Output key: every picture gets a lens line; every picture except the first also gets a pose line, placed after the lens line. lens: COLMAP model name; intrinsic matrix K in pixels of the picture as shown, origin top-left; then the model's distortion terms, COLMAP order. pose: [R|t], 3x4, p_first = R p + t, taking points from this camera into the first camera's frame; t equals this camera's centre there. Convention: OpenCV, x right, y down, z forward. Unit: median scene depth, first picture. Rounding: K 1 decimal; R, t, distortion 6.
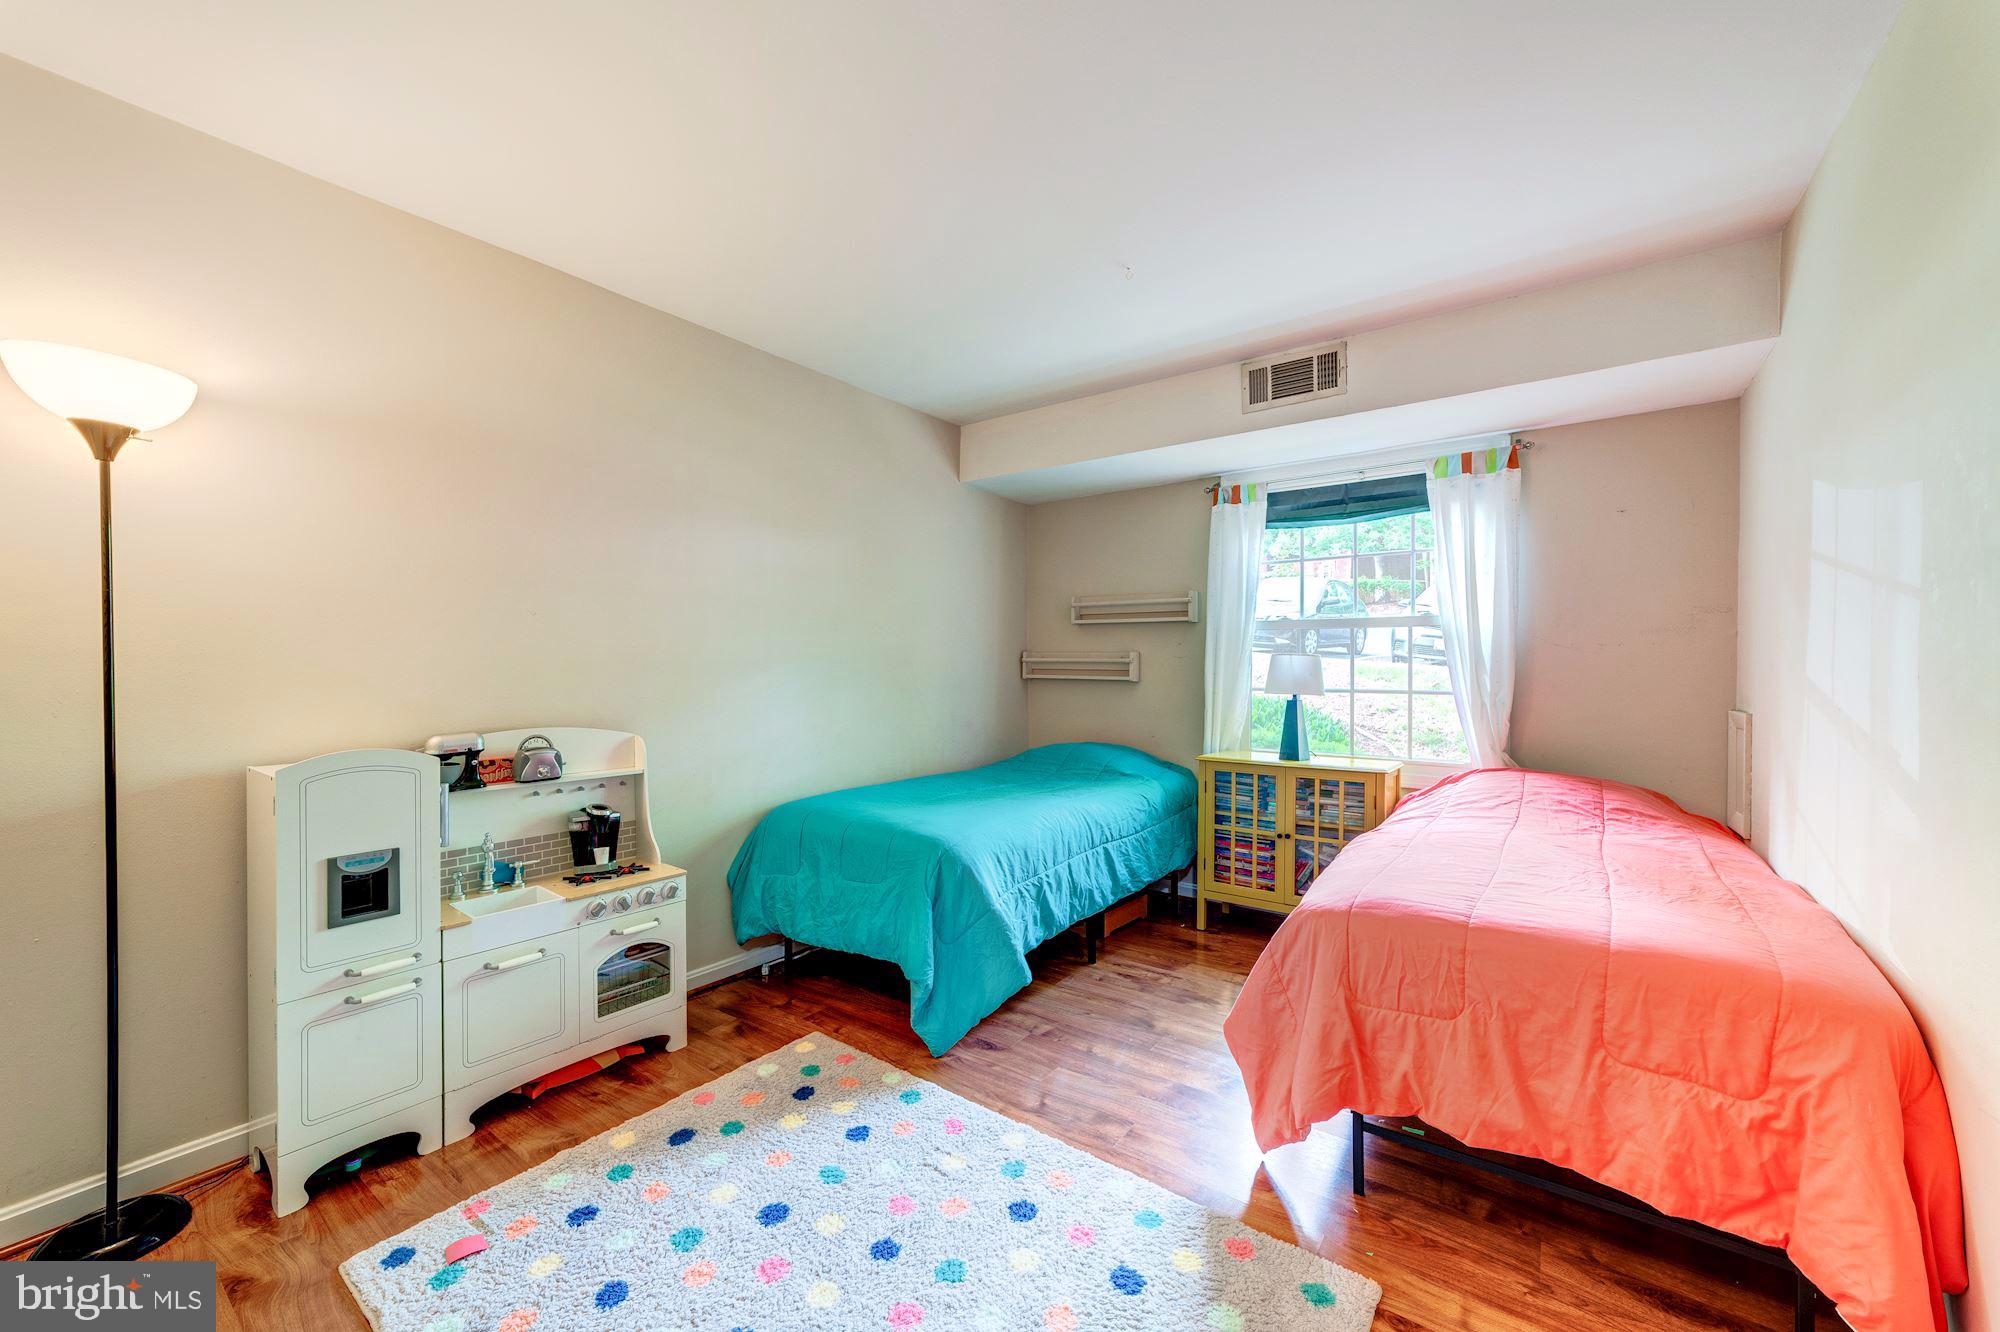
lens RADIAL K [[782.9, 0, 1006.0], [0, 782.9, 673.1], [0, 0, 1]] dist [-0.015632, 0.008618]
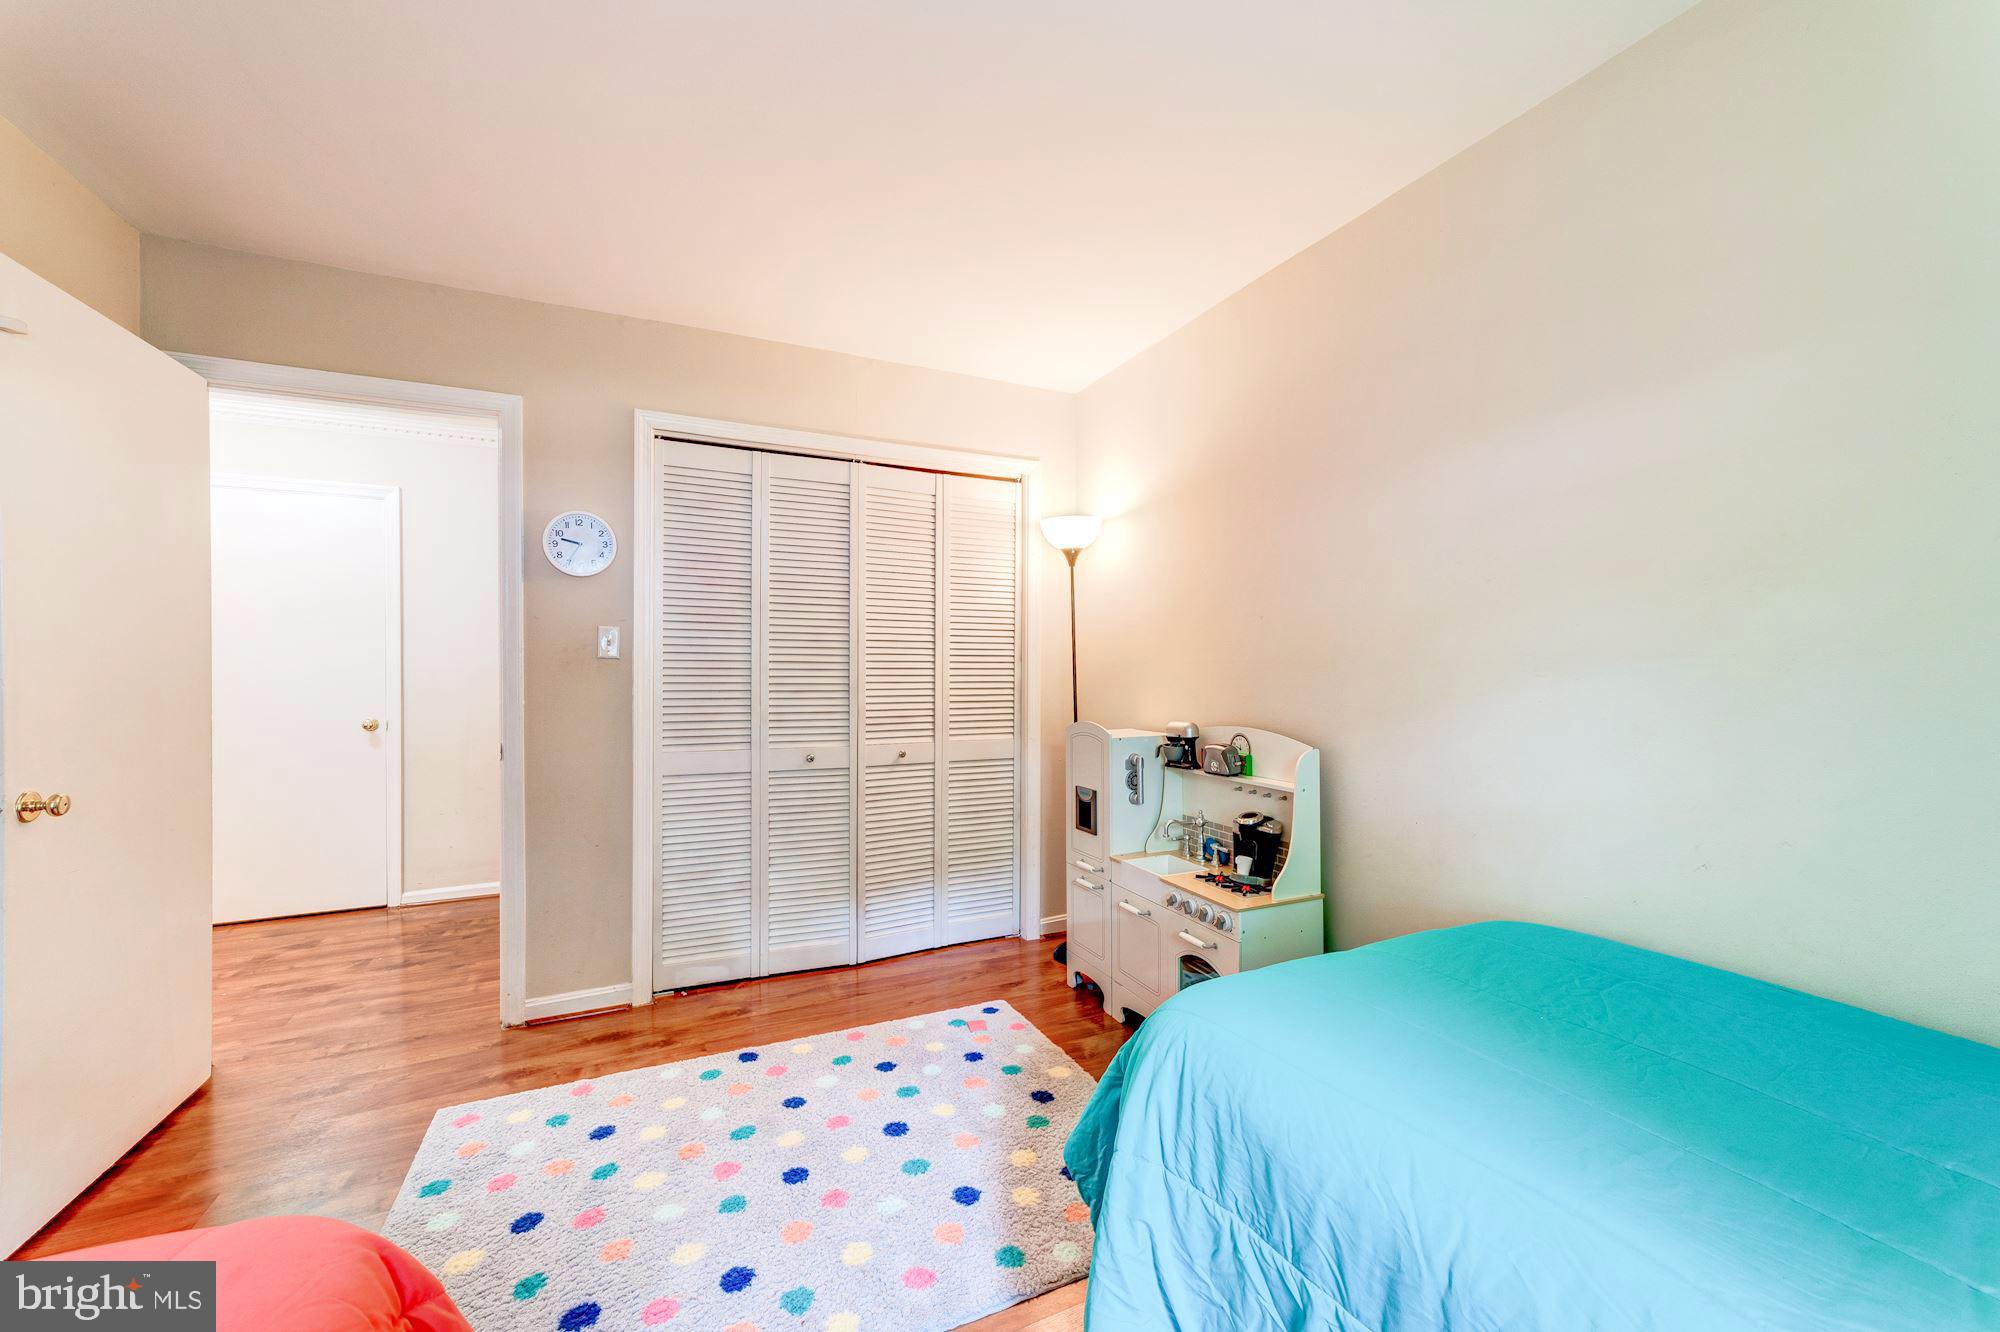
lens RADIAL K [[782.9, 0, 1006.0], [0, 782.9, 673.1], [0, 0, 1]] dist [-0.015632, 0.008618]
pose [[-0.485710, 0.002463, -0.874116, 0.631647], [-0.008535, 0.999935, 0.007560, -0.008764], [0.874078, 0.011132, -0.485658, 1.654058]]
